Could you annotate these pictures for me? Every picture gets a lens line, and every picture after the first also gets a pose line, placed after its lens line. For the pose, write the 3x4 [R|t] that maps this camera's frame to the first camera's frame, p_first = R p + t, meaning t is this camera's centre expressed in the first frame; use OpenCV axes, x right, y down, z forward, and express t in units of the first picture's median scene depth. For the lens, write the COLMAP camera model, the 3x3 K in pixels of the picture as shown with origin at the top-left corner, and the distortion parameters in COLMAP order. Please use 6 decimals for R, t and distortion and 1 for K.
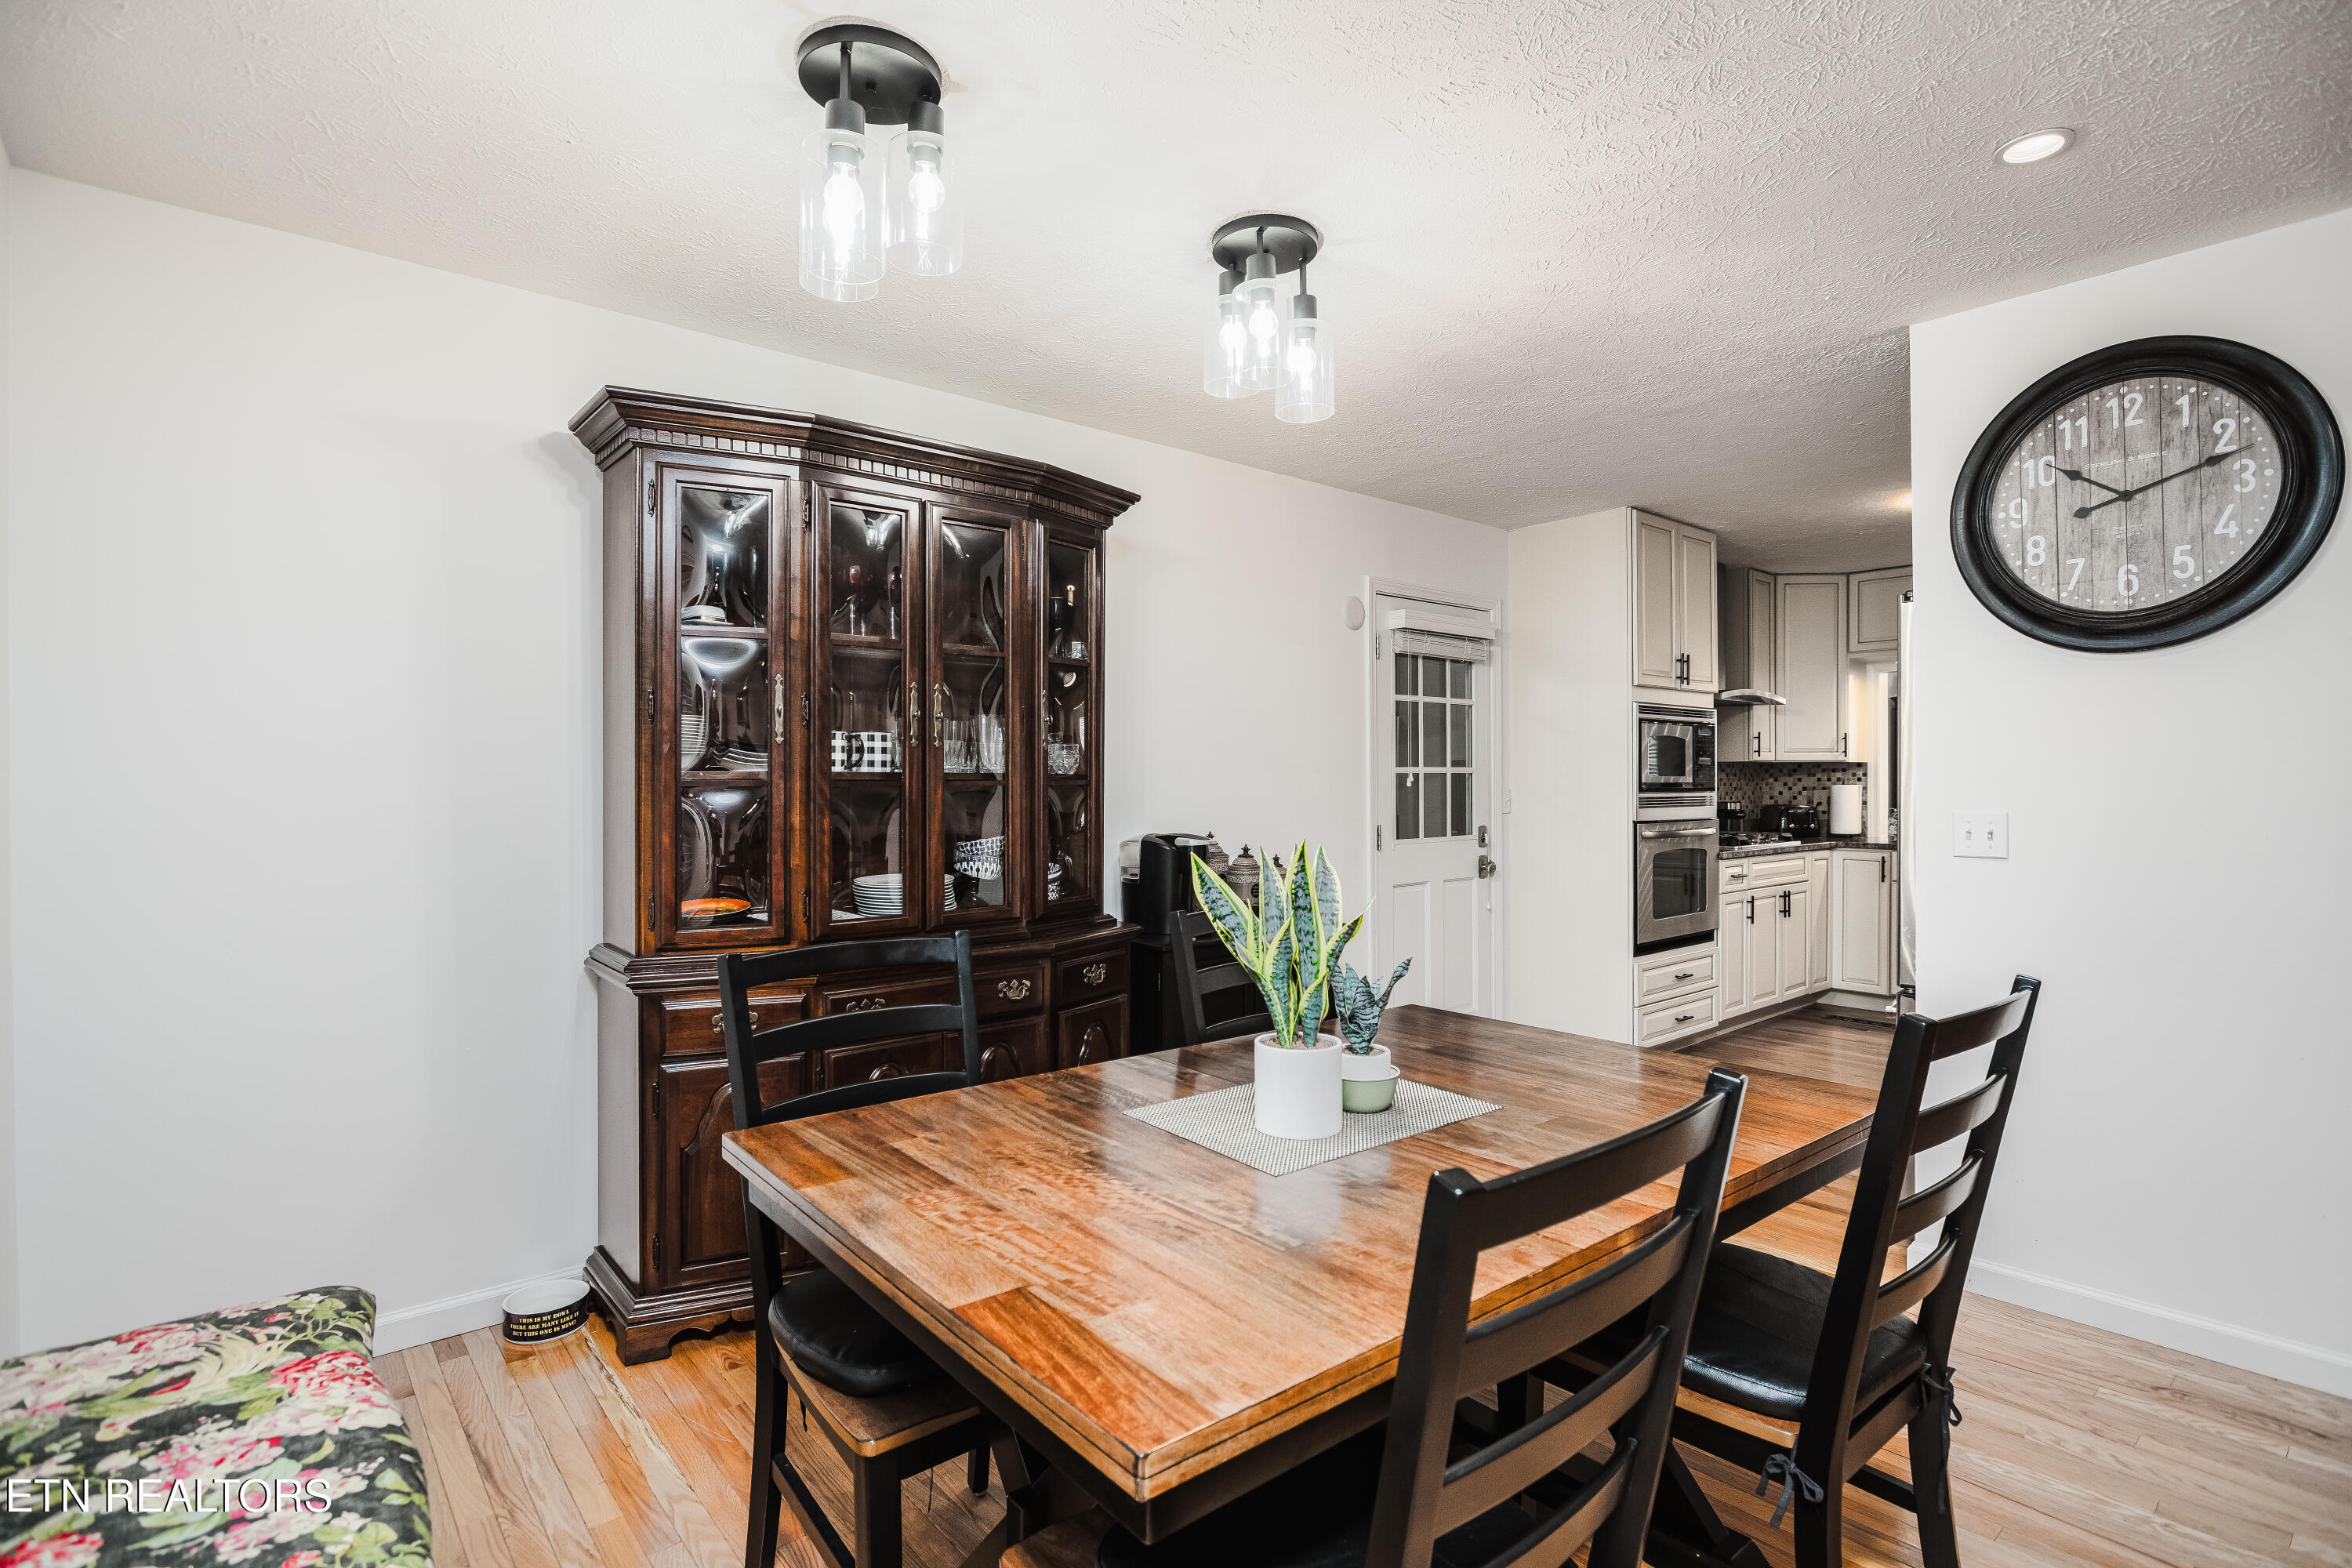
lens RADIAL K [[1134.2, 0, 1189.5], [0, 1134.2, 787.5], [0, 0, 1]] dist [-0.014751, 0.001361]
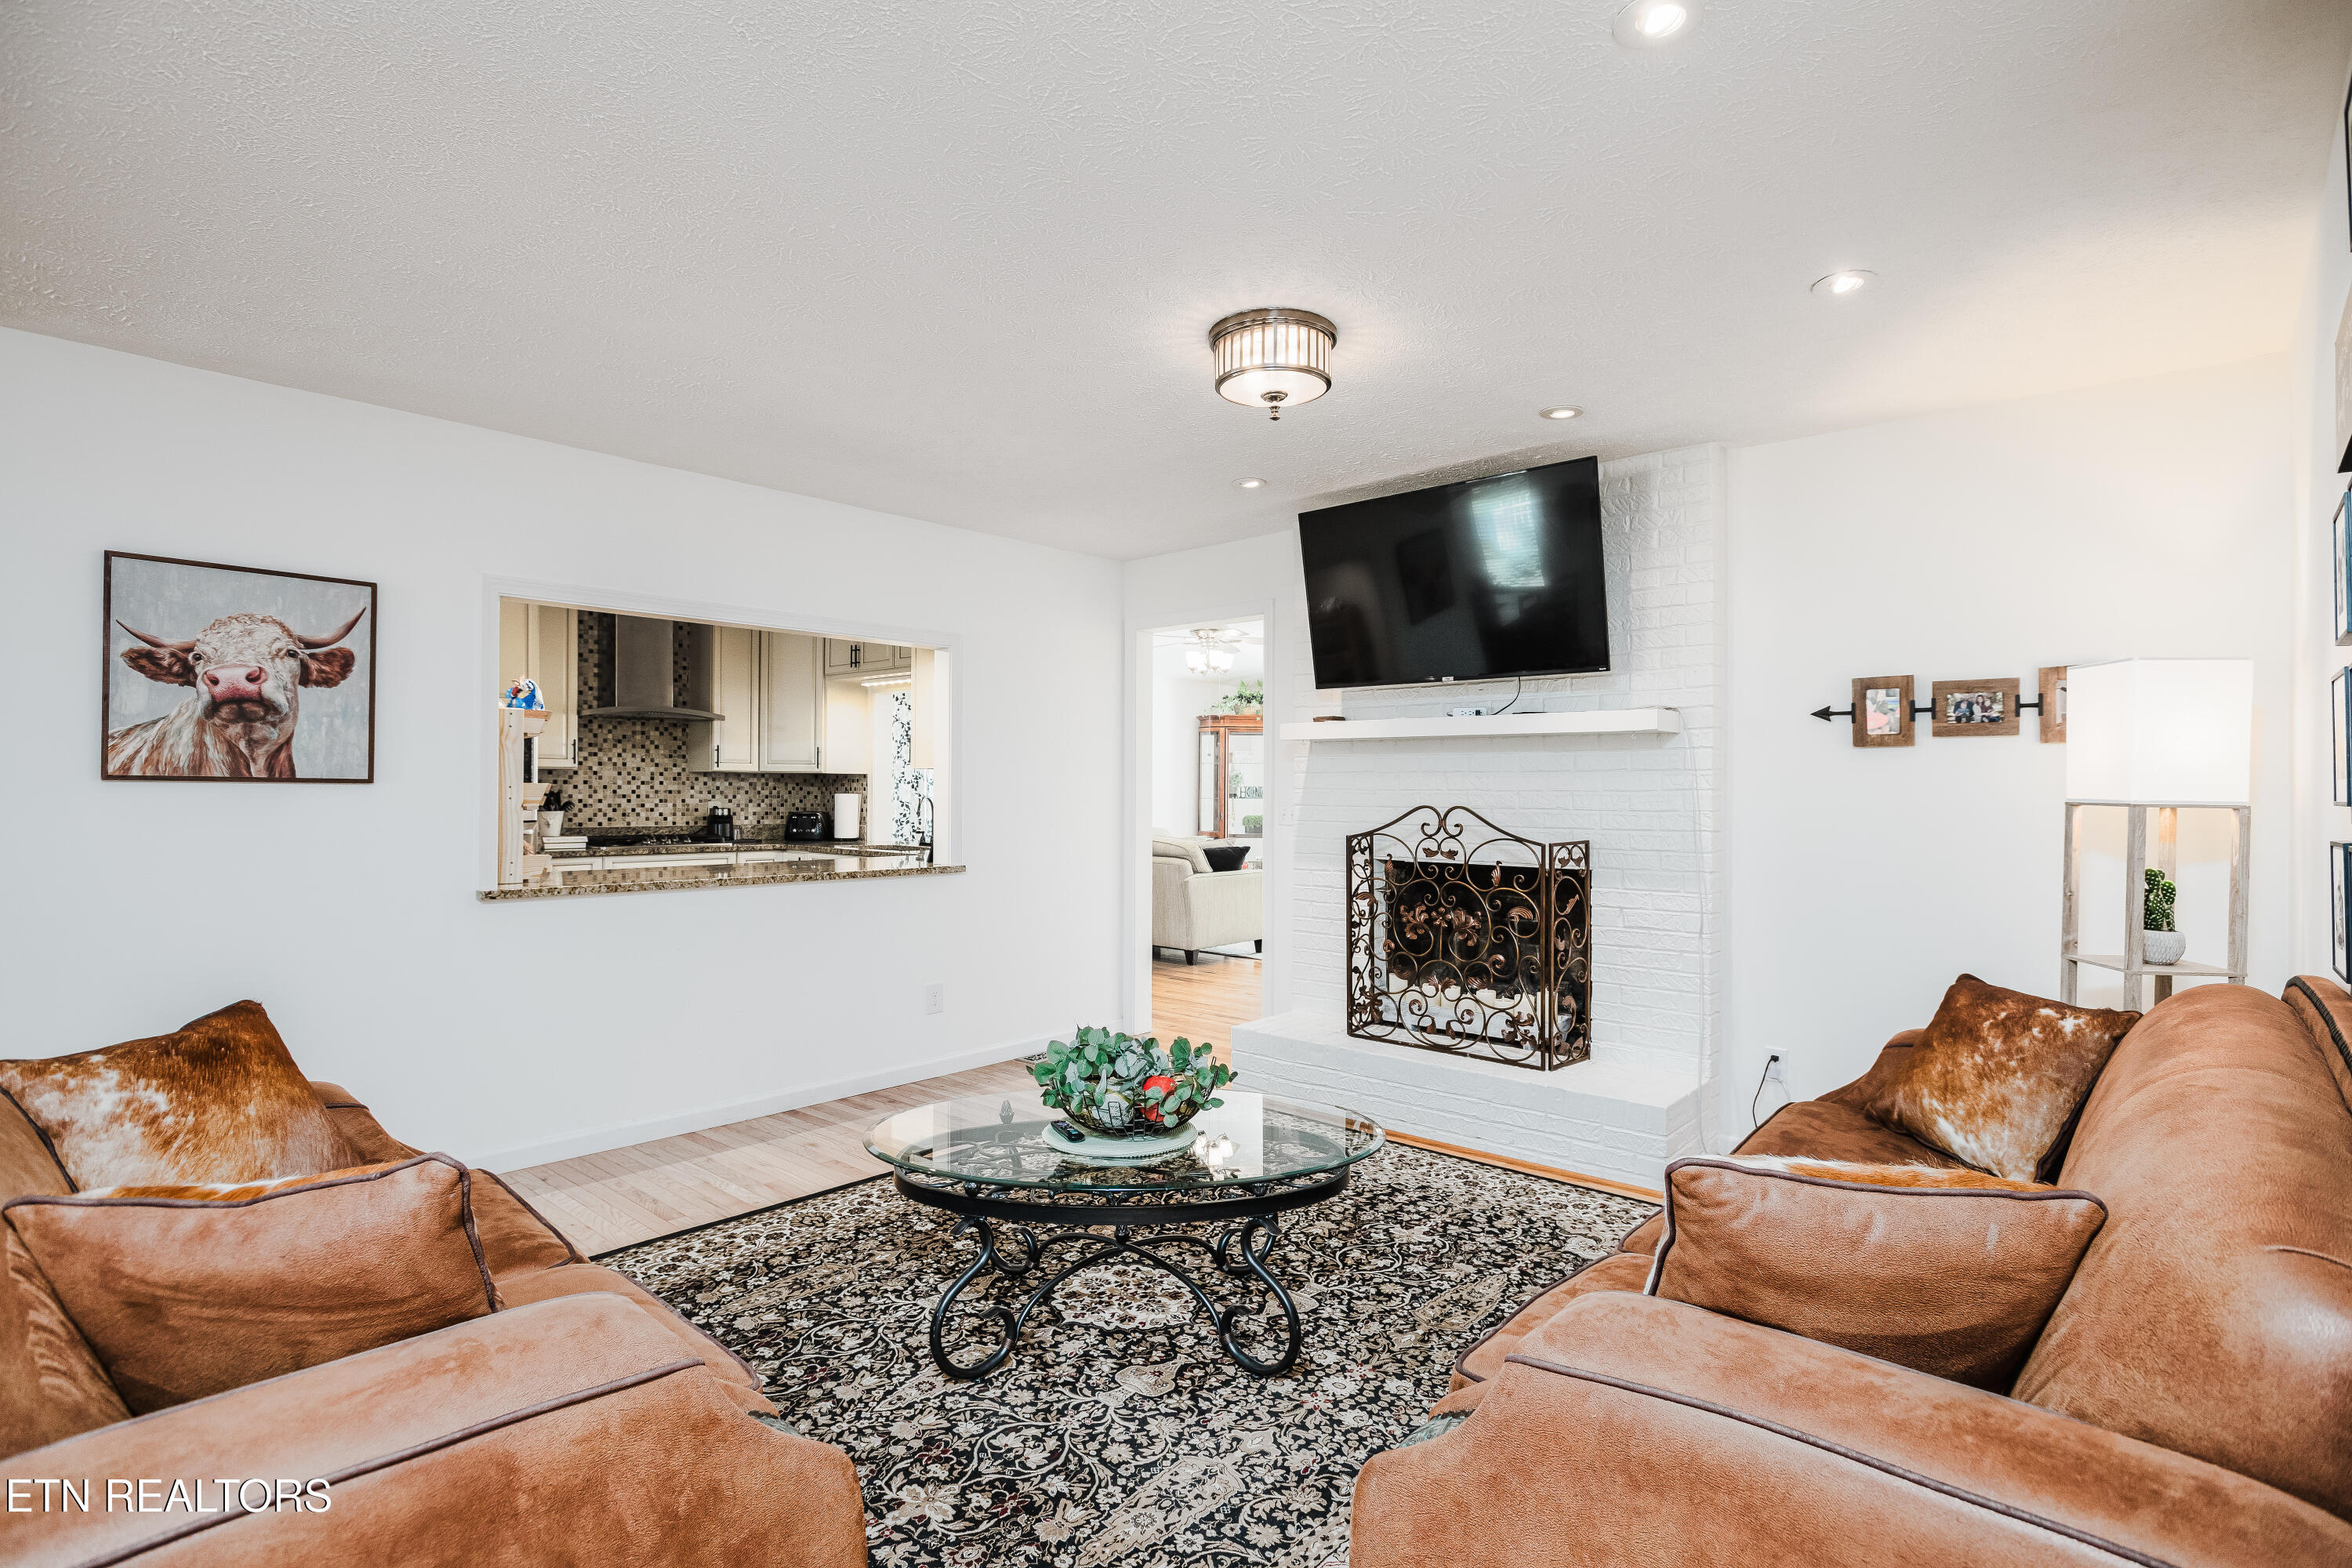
lens RADIAL K [[1134.2, 0, 1182.5], [0, 1134.2, 785.0], [0, 0, 1]] dist [-0.014751, 0.001361]
pose [[0.992903, 0.010870, 0.118433, 1.020909], [-0.009469, 0.999878, -0.012384, -0.000587], [-0.118553, 0.011174, 0.992885, -0.198615]]
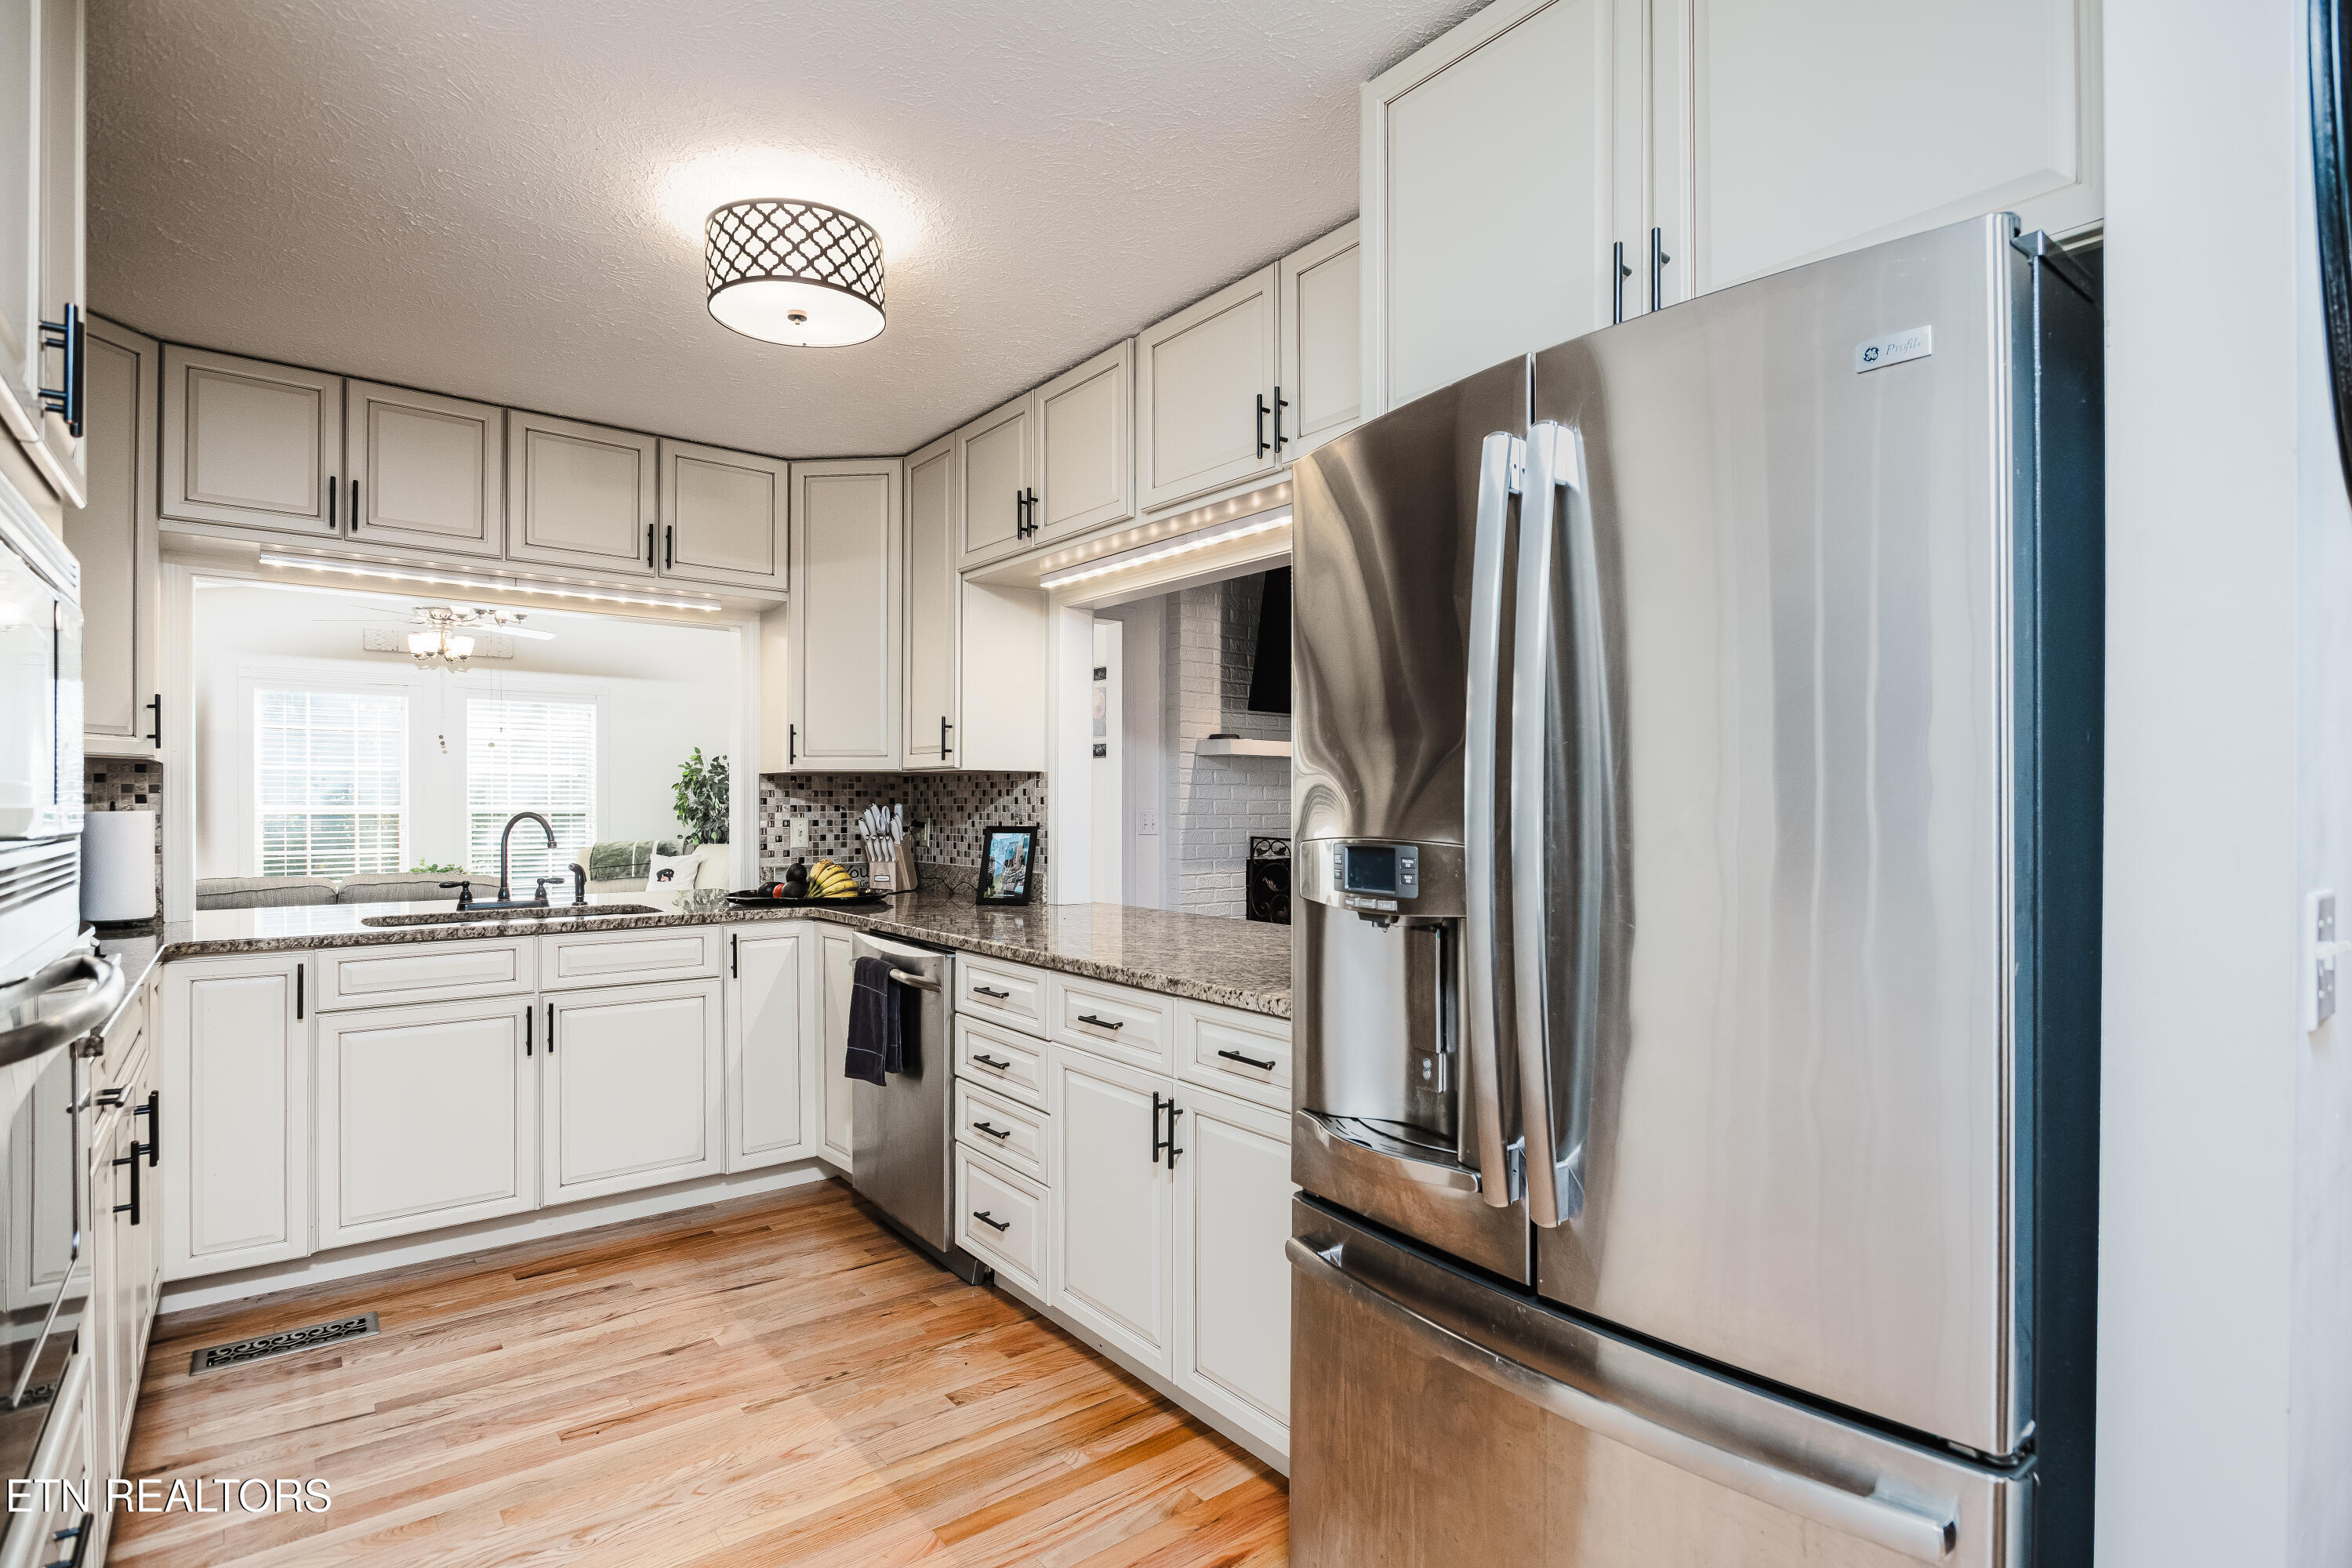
lens RADIAL K [[1134.2, 0, 1174.1], [0, 1134.2, 818.6], [0, 0, 1]] dist [-0.014751, 0.001361]
pose [[0.049510, -0.011035, 0.998713, 0.203736], [0.002942, 0.999936, 0.010903, -0.003591], [-0.998769, 0.002399, 0.049539, 0.732226]]
